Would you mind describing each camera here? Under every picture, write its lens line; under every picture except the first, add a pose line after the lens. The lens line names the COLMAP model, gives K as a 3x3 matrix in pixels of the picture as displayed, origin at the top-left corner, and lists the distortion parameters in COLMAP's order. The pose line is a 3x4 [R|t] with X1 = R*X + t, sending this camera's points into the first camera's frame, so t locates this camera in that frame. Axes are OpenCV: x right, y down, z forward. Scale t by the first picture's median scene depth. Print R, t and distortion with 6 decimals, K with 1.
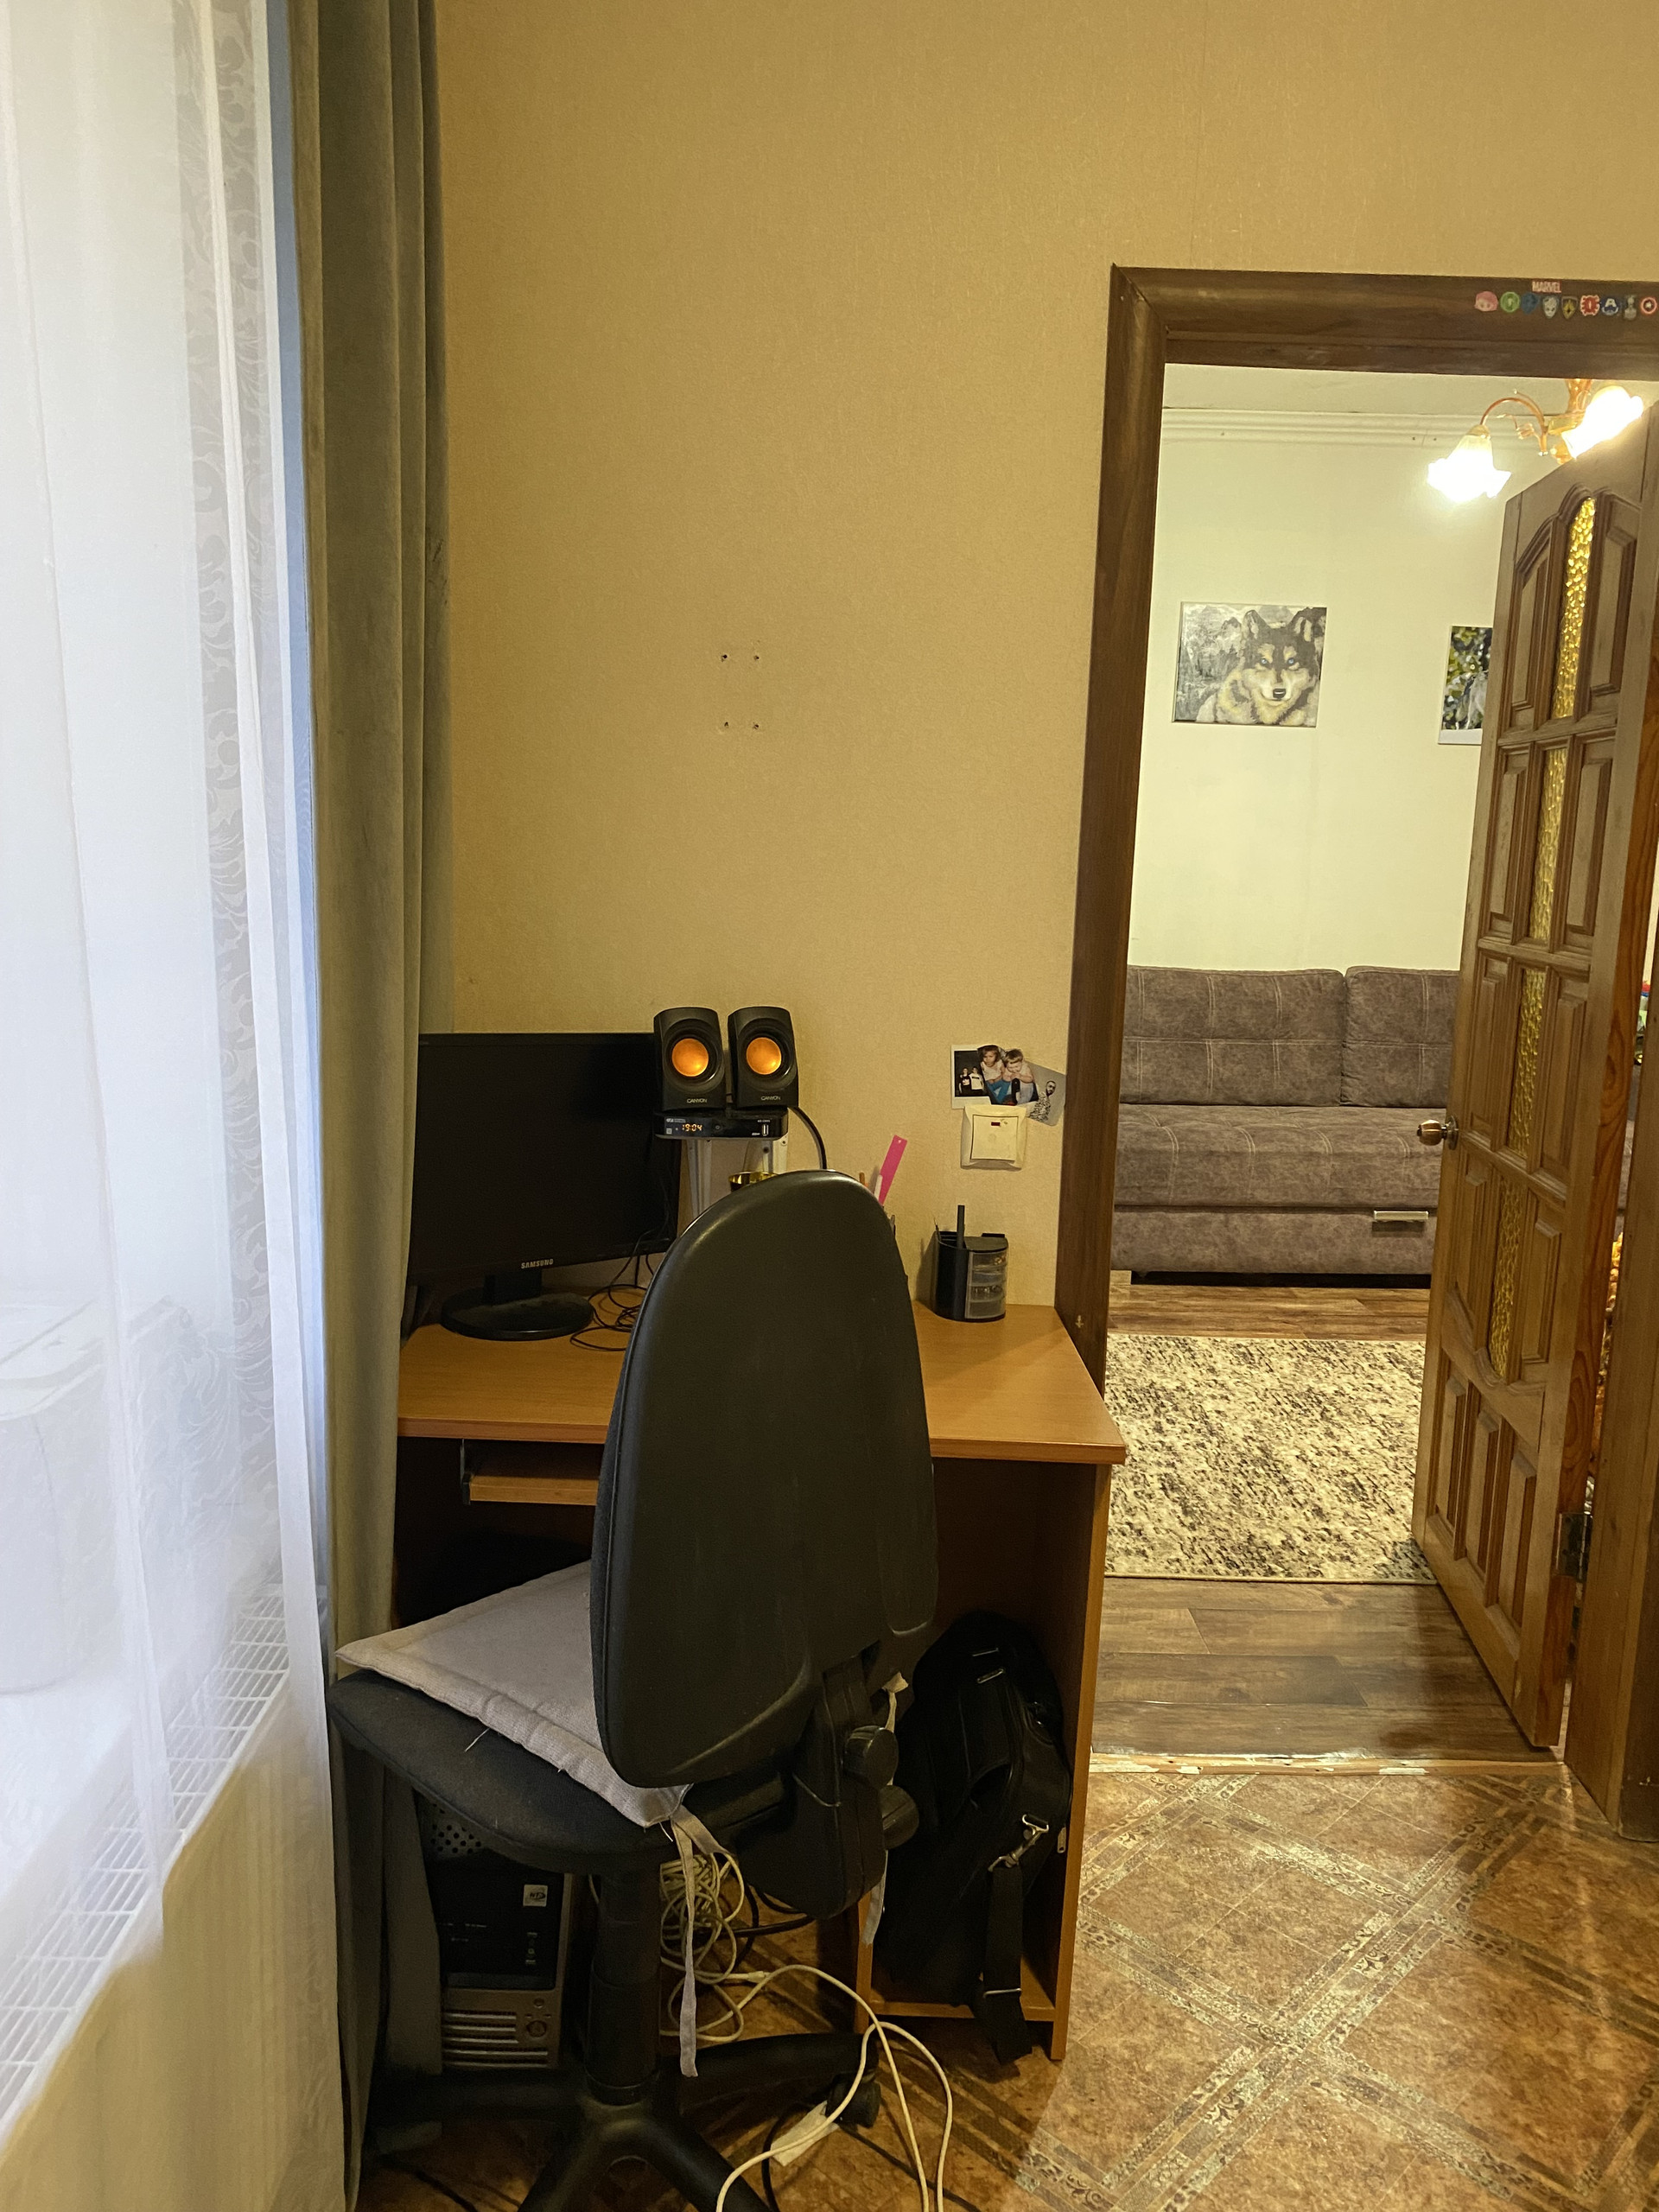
lens RADIAL K [[1701.7, 0, 829.5], [0, 1701.7, 1106.0], [0, 0, 1]] dist [0.039137, -0.001294]
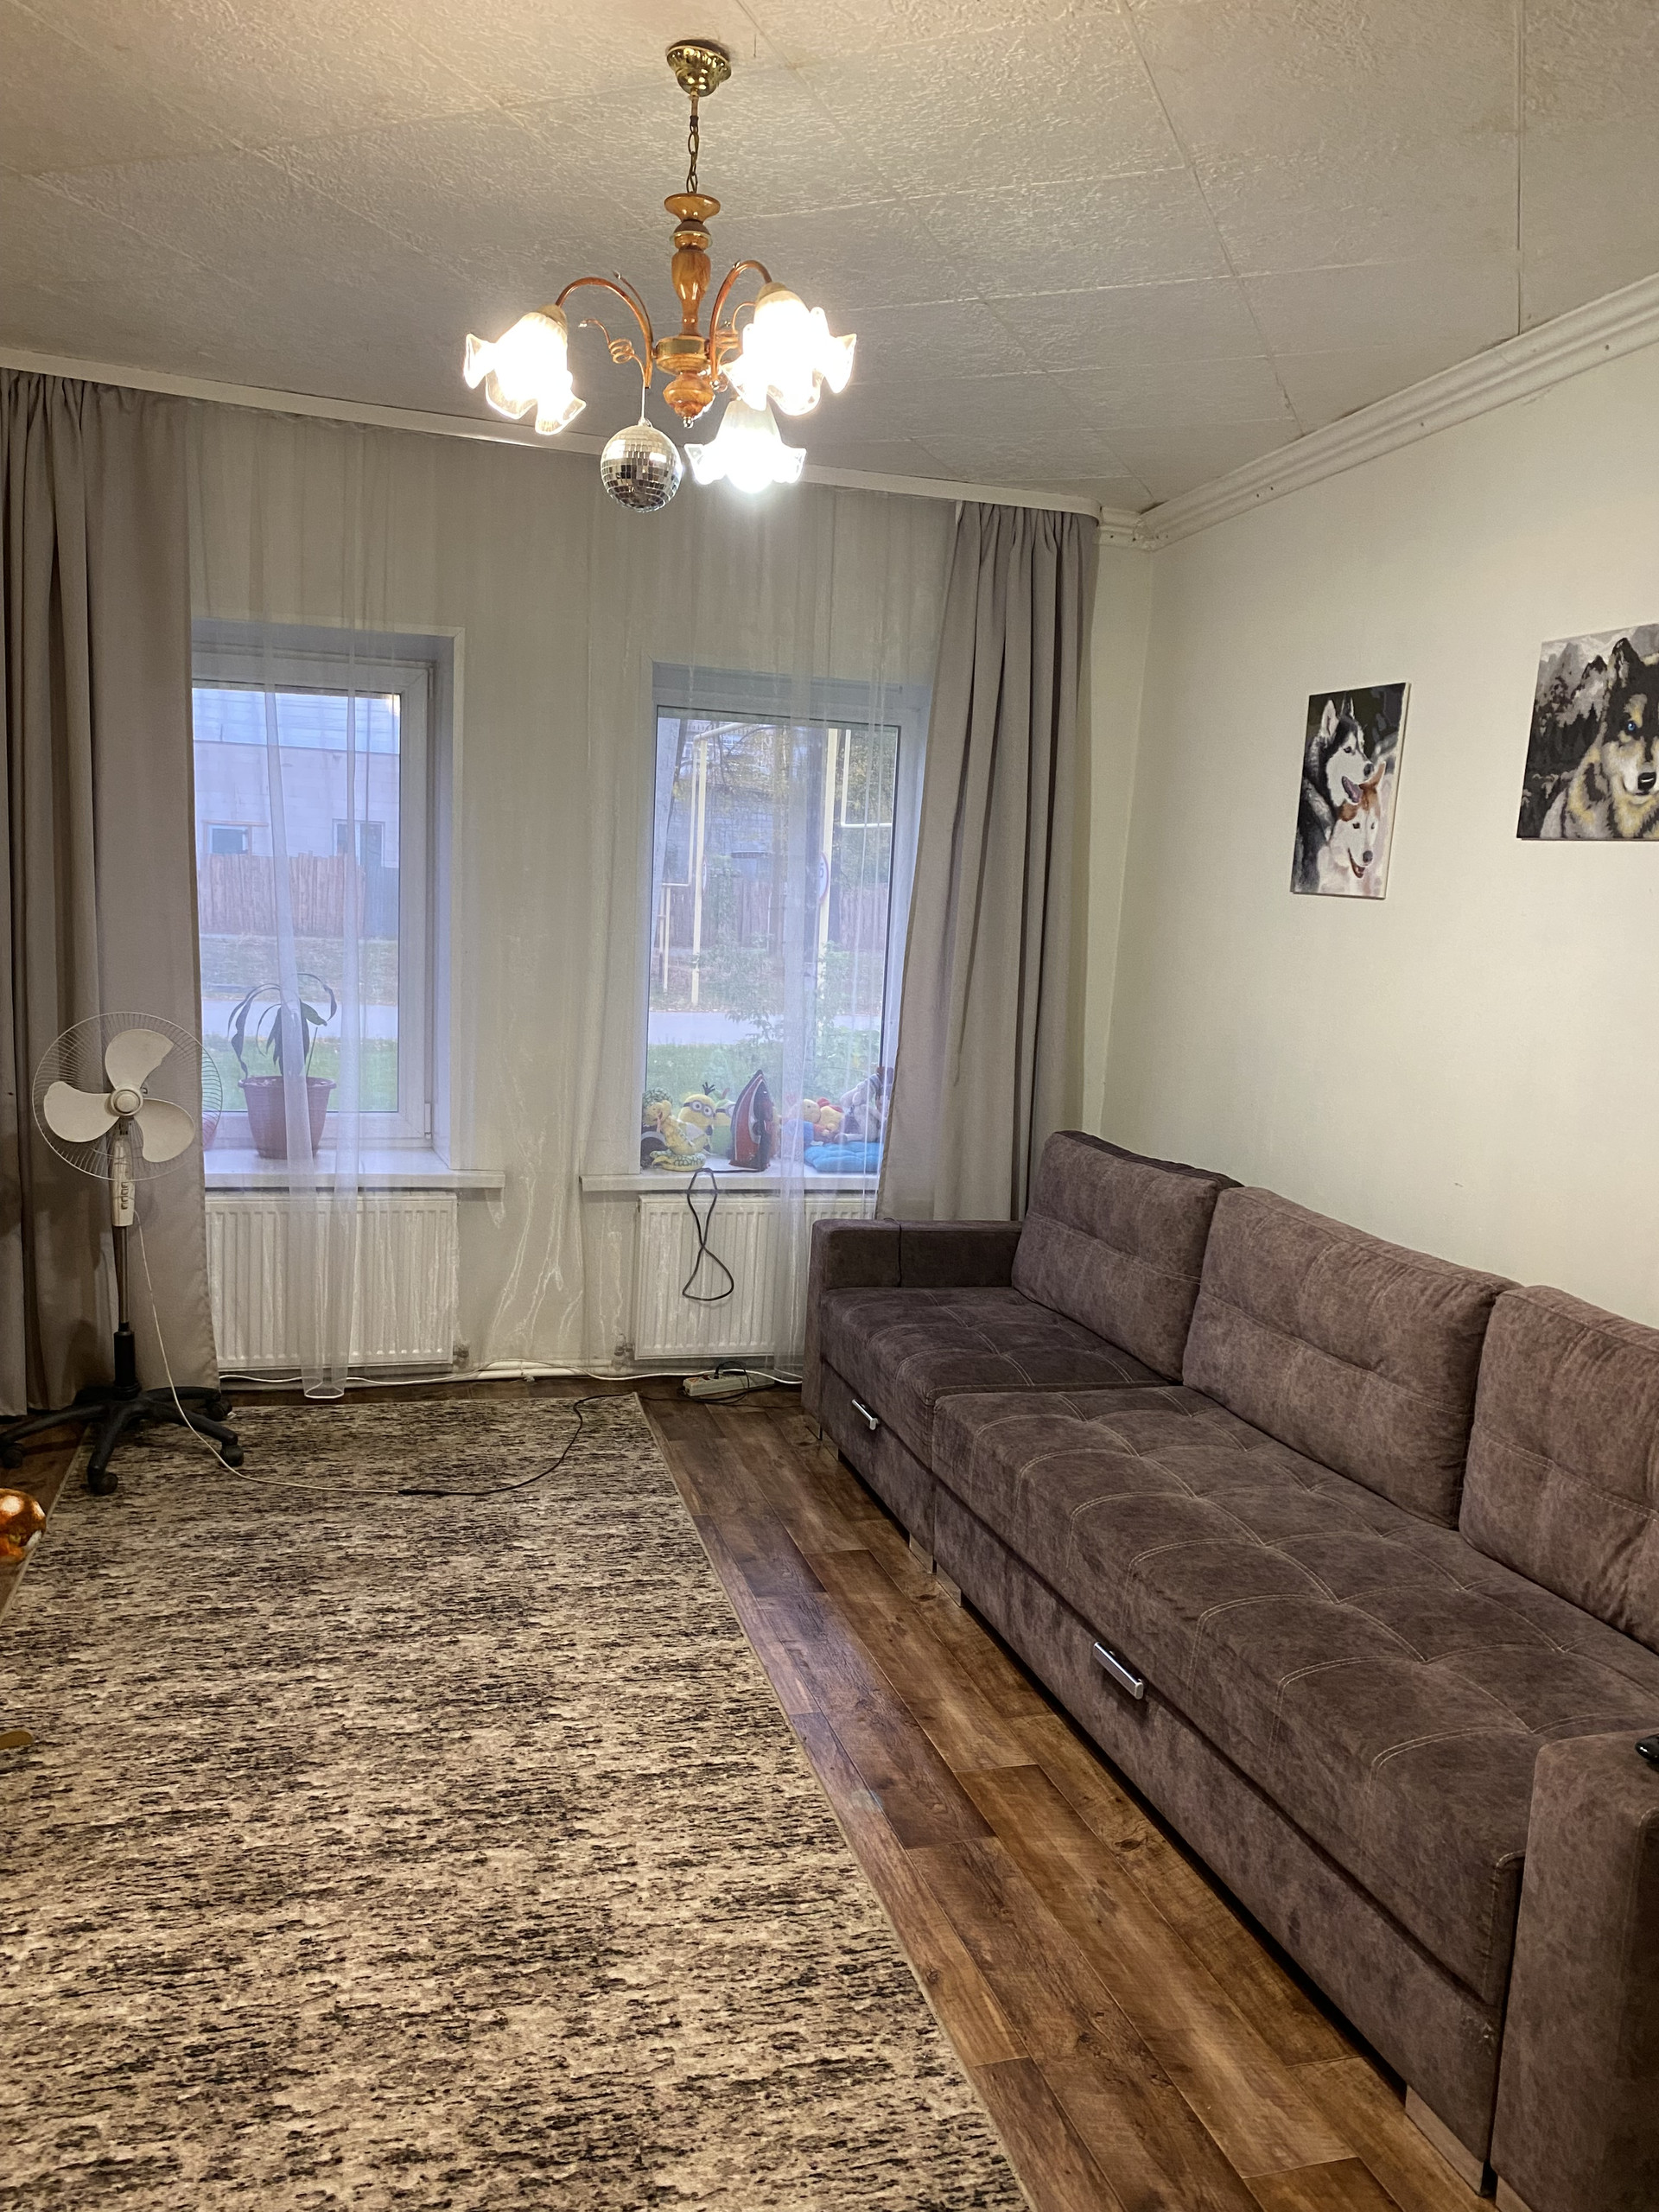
lens RADIAL K [[1675.0, 0, 802.4], [0, 1675.0, 1124.4], [0, 0, 1]] dist [0.001062, -0.002833]
pose [[0.240436, 0.121959, -0.962973, 0.737820], [-0.208898, 0.975330, 0.071366, -0.118838], [0.947920, 0.184004, 0.259981, 0.638355]]
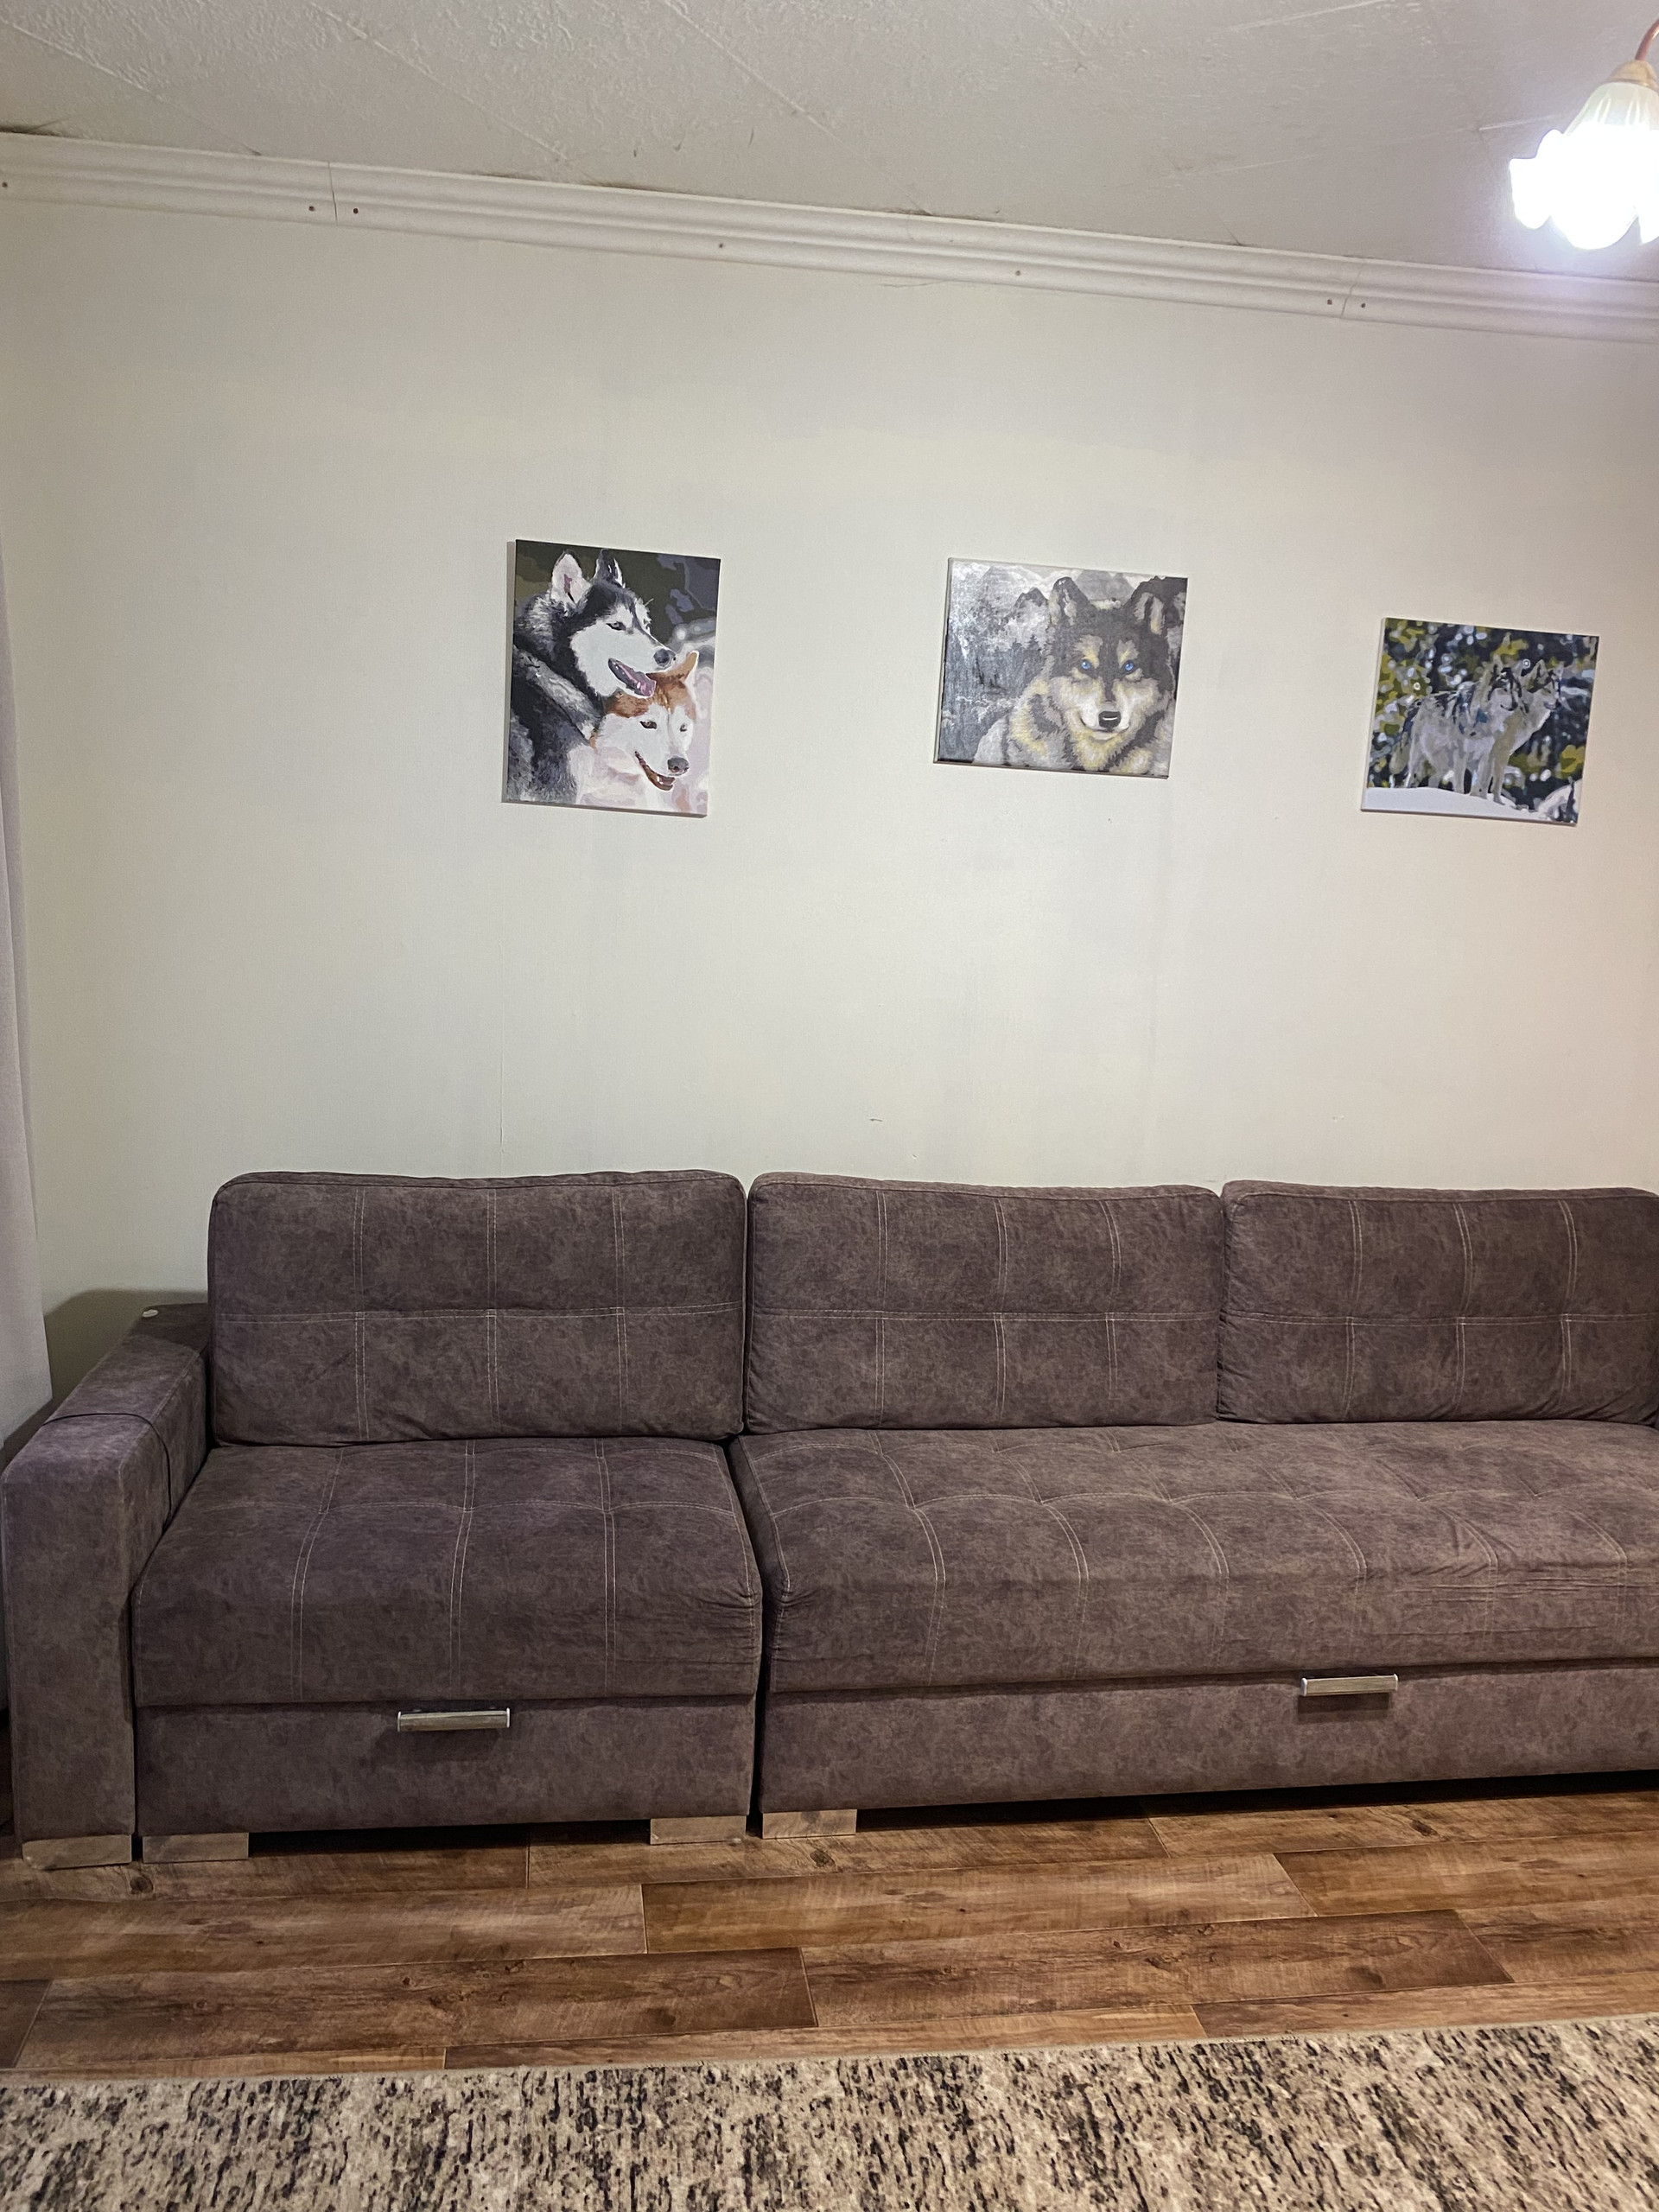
lens RADIAL K [[1686.1, 0, 823.1], [0, 1686.1, 1136.5], [0, 0, 1]] dist [0.019431, -0.020573]
pose [[0.992548, -0.001382, 0.121850, 0.093228], [0.002112, 0.999981, -0.005862, -0.094243], [-0.121840, 0.006076, 0.992531, 0.436028]]
